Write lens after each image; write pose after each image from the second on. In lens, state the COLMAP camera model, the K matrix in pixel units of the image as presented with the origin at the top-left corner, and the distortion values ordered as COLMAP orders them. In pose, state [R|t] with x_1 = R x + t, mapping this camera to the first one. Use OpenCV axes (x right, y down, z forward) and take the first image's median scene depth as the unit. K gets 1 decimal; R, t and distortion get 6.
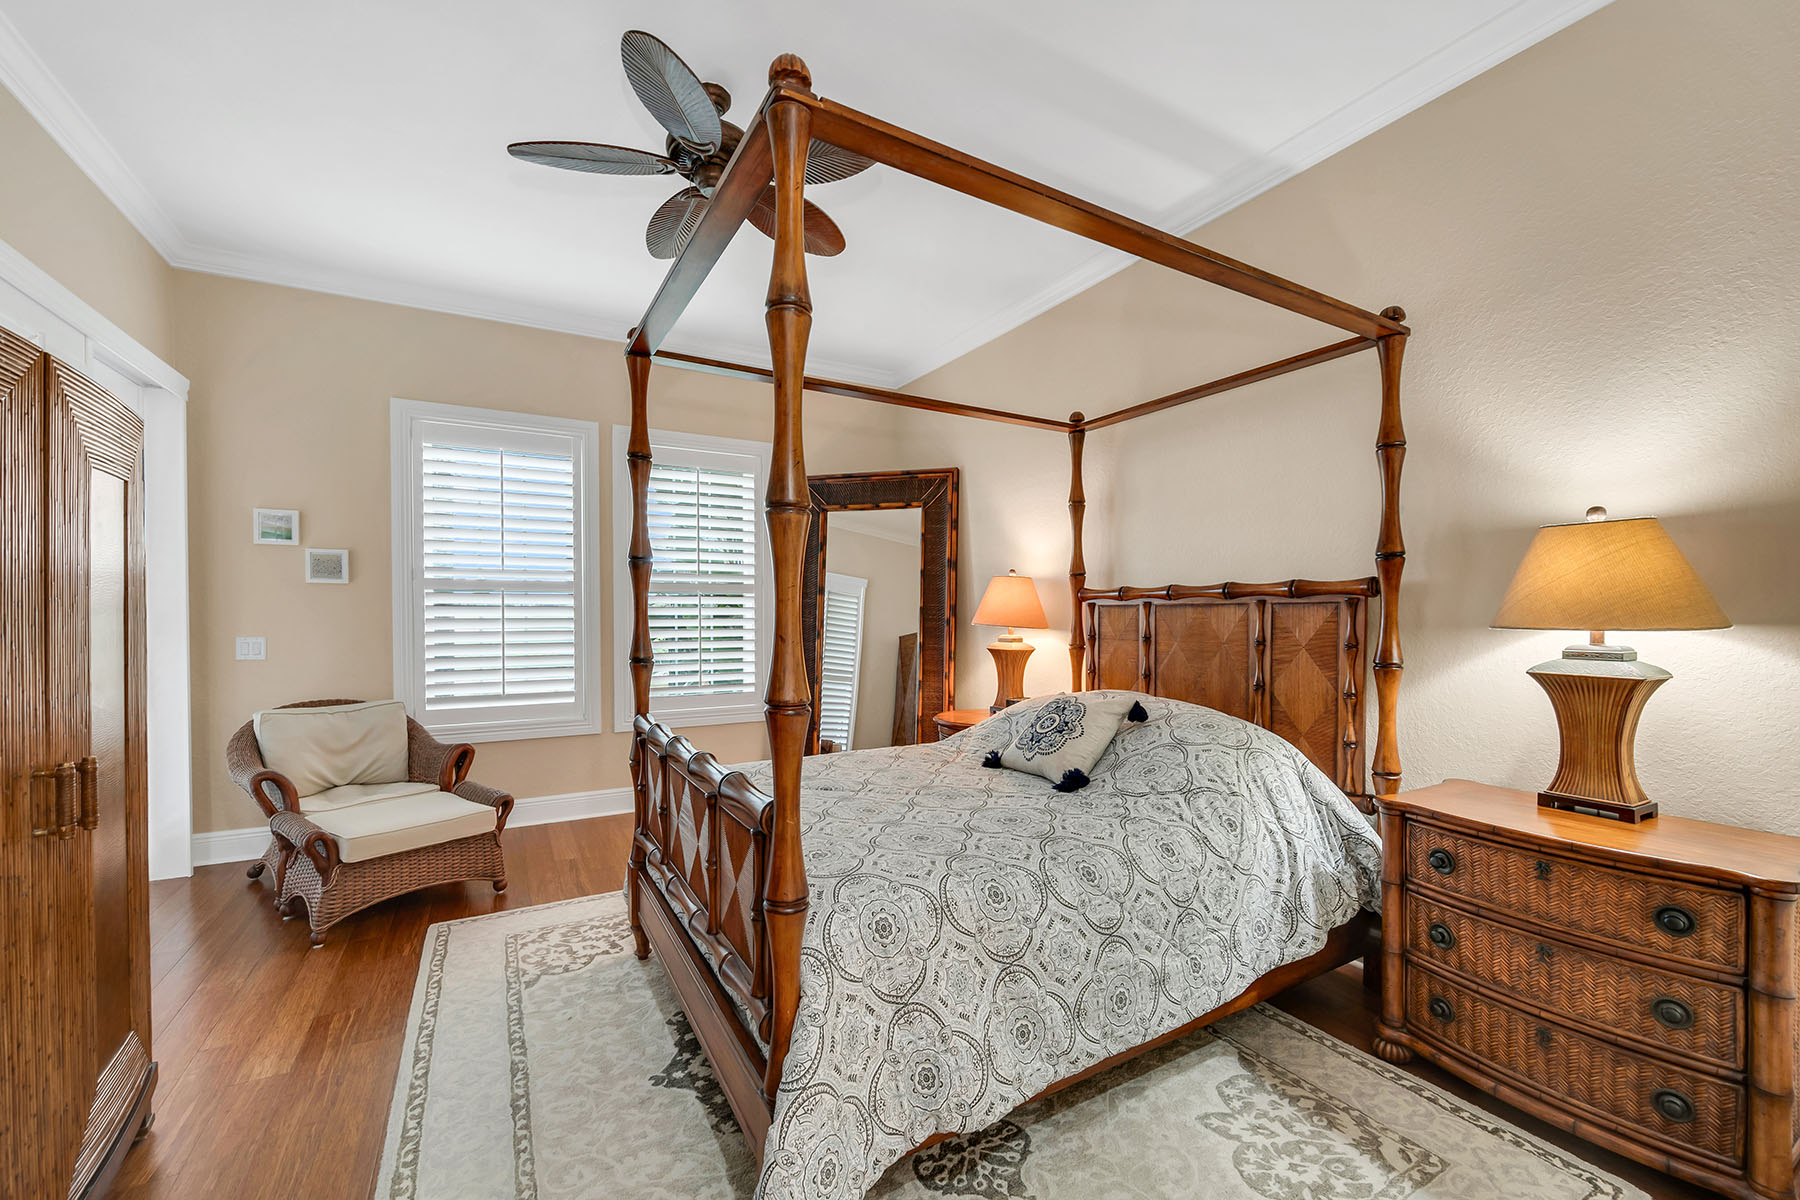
lens RADIAL K [[714.3, 0, 903.5], [0, 714.3, 613.5], [0, 0, 1]] dist [0.000329, 0.000156]
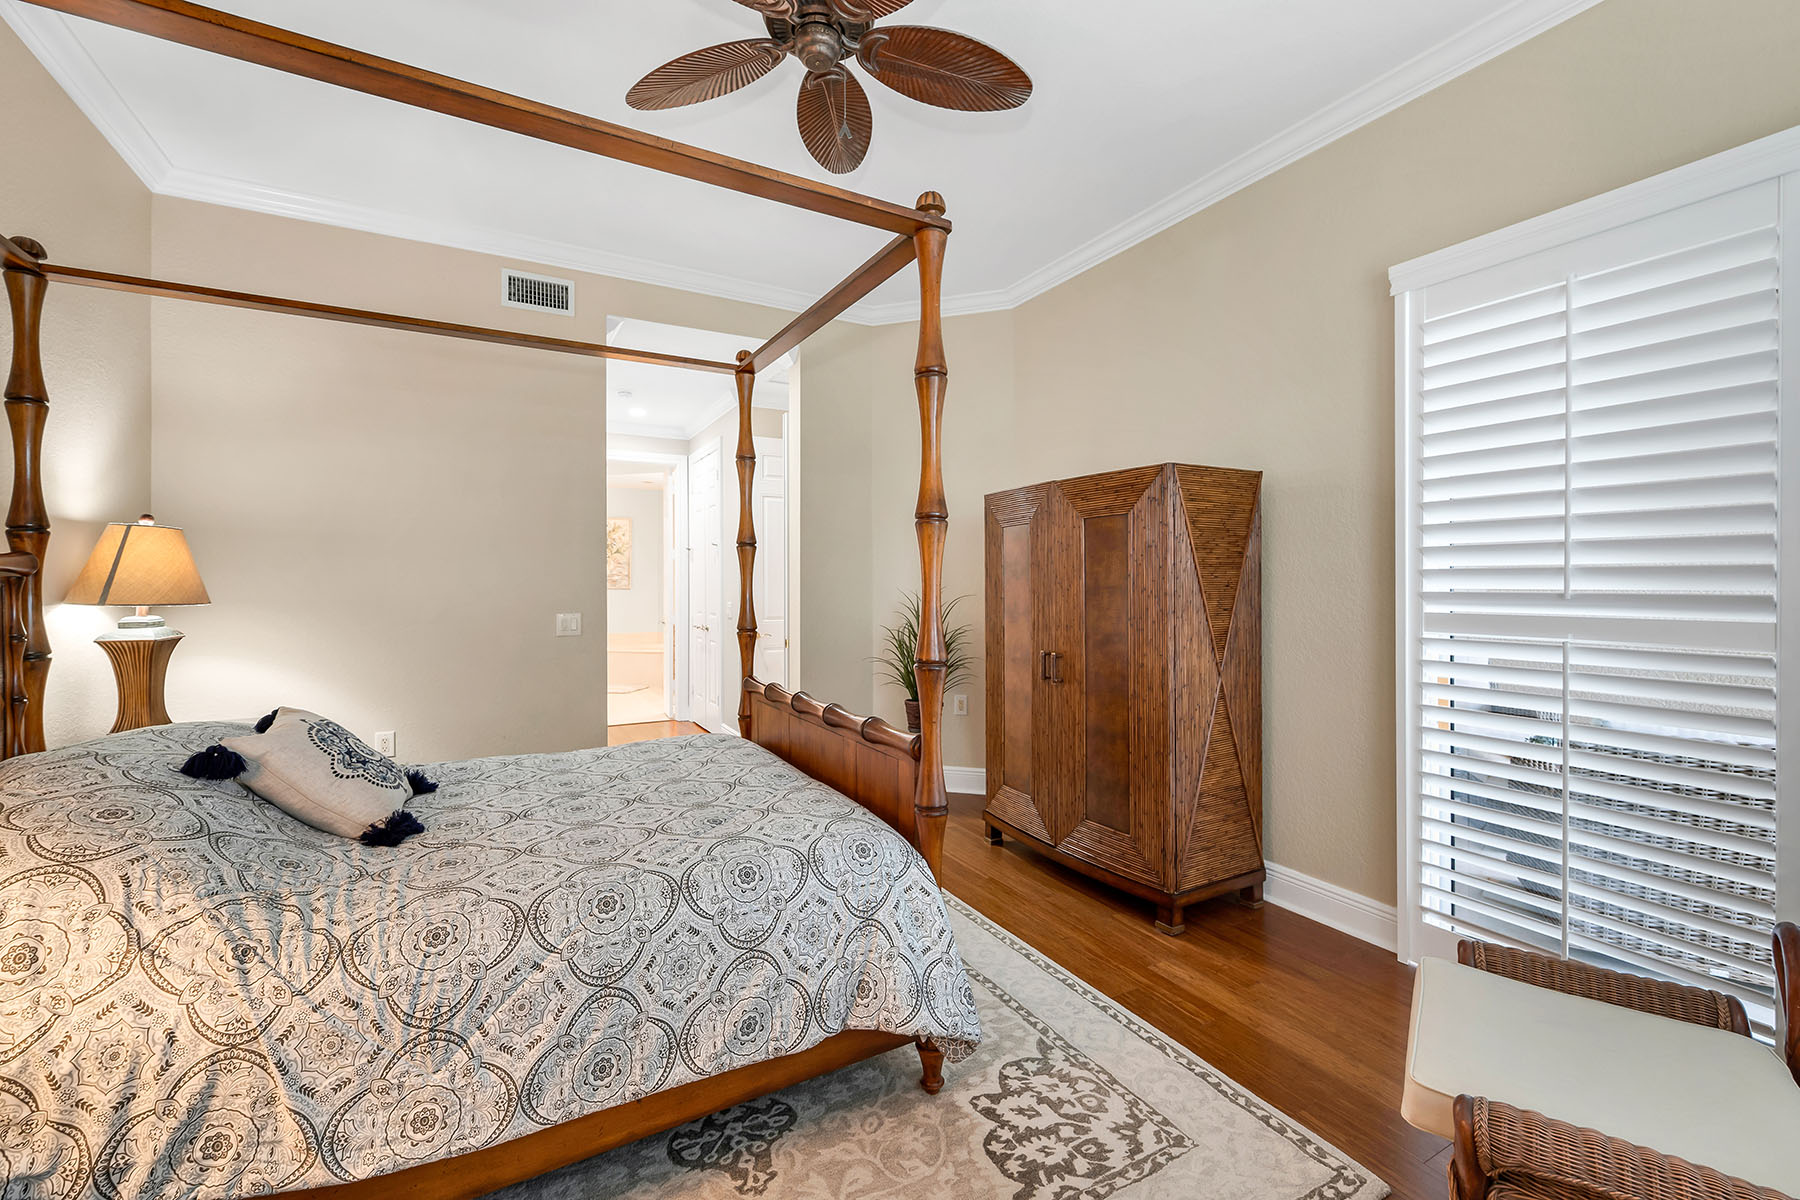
lens RADIAL K [[754.3, 0, 898.1], [0, 754.3, 592.5], [0, 0, 1]] dist [-0.001280, -0.000207]
pose [[-0.999942, 0.010765, -0.000184, -0.363314], [0.010759, 0.999751, 0.019574, -0.010557], [0.000395, 0.019571, -0.999808, 1.835790]]
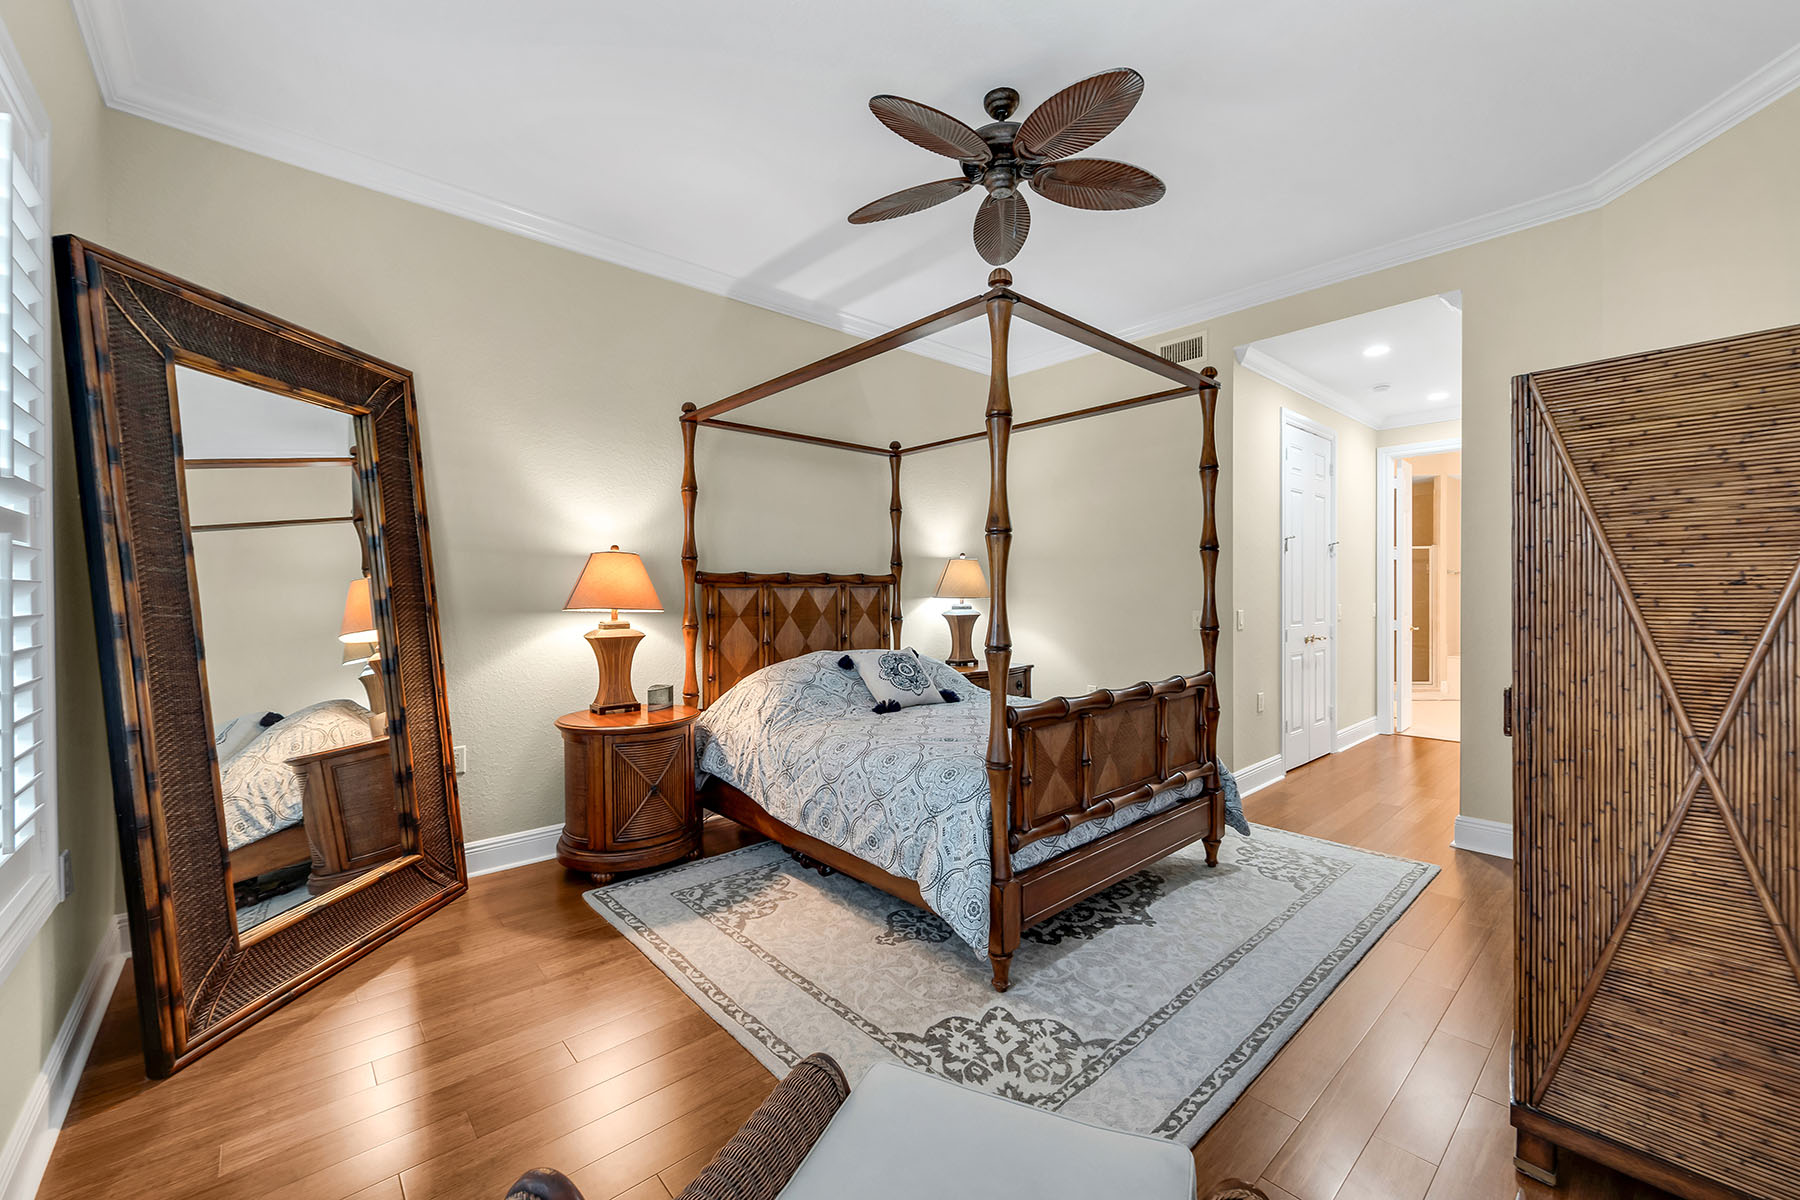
lens RADIAL K [[726.7, 0, 900.0], [0, 726.7, 602.8], [0, 0, 1]] dist [-0.002226, -0.000452]
pose [[-0.210409, -0.005832, 0.977596, -1.273103], [0.016726, 0.999814, 0.009565, 0.008038], [-0.977470, 0.018364, -0.210272, 1.386428]]
